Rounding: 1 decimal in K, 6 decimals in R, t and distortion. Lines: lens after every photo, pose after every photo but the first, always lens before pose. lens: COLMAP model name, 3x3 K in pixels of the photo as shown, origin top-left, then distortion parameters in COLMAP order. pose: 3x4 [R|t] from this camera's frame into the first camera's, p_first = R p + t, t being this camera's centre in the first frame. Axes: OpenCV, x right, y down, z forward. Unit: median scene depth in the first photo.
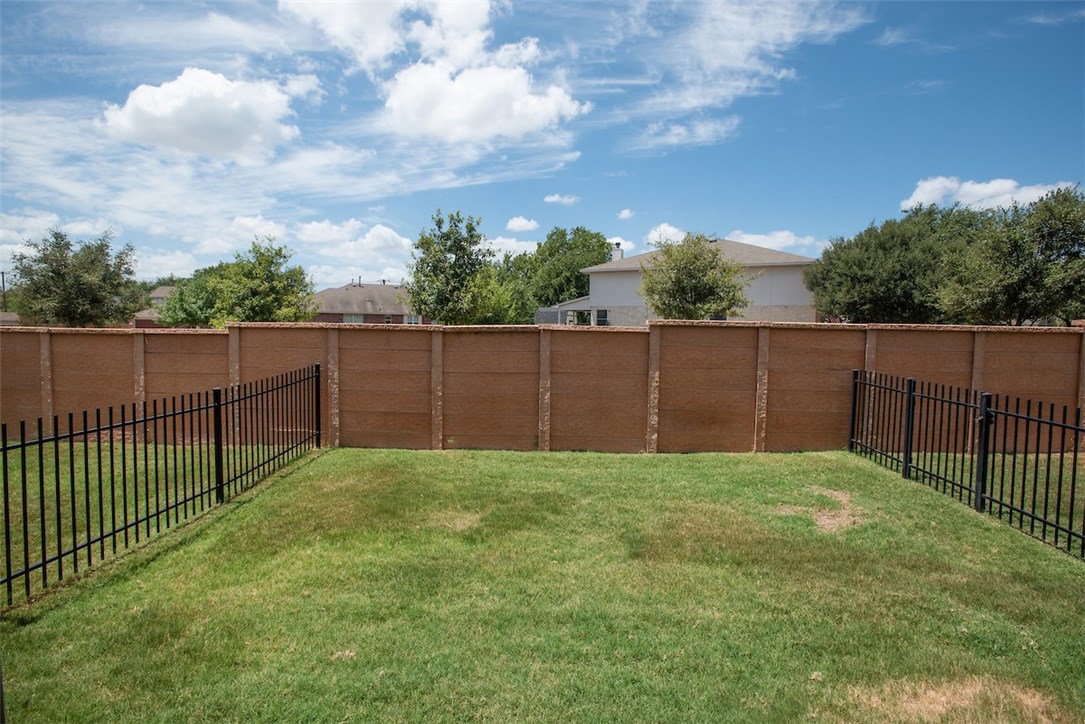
lens RADIAL K [[526.5, 0, 542.5], [0, 526.5, 362.0], [0, 0, 1]] dist [-0.070966, 0.030430]
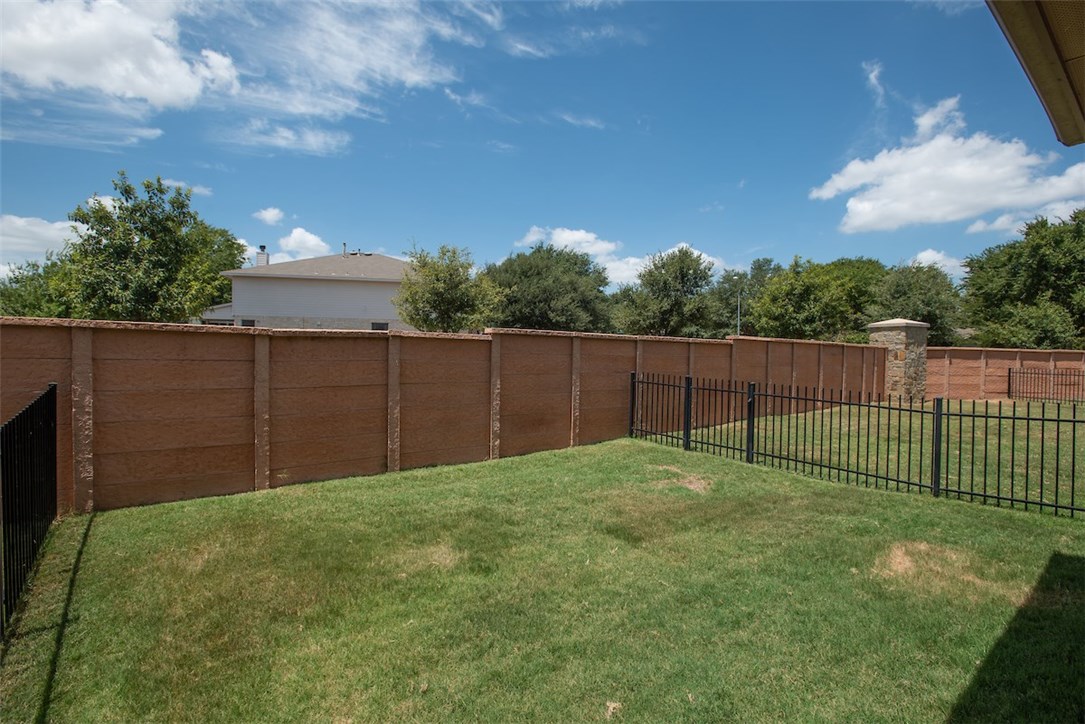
lens RADIAL K [[526.5, 0, 542.5], [0, 526.5, 362.0], [0, 0, 1]] dist [-0.070966, 0.030430]
pose [[0.759997, -0.012183, 0.649813, -0.386012], [0.030228, 0.999405, -0.016616, 0.005372], [-0.649224, 0.032270, 0.759913, 0.159013]]
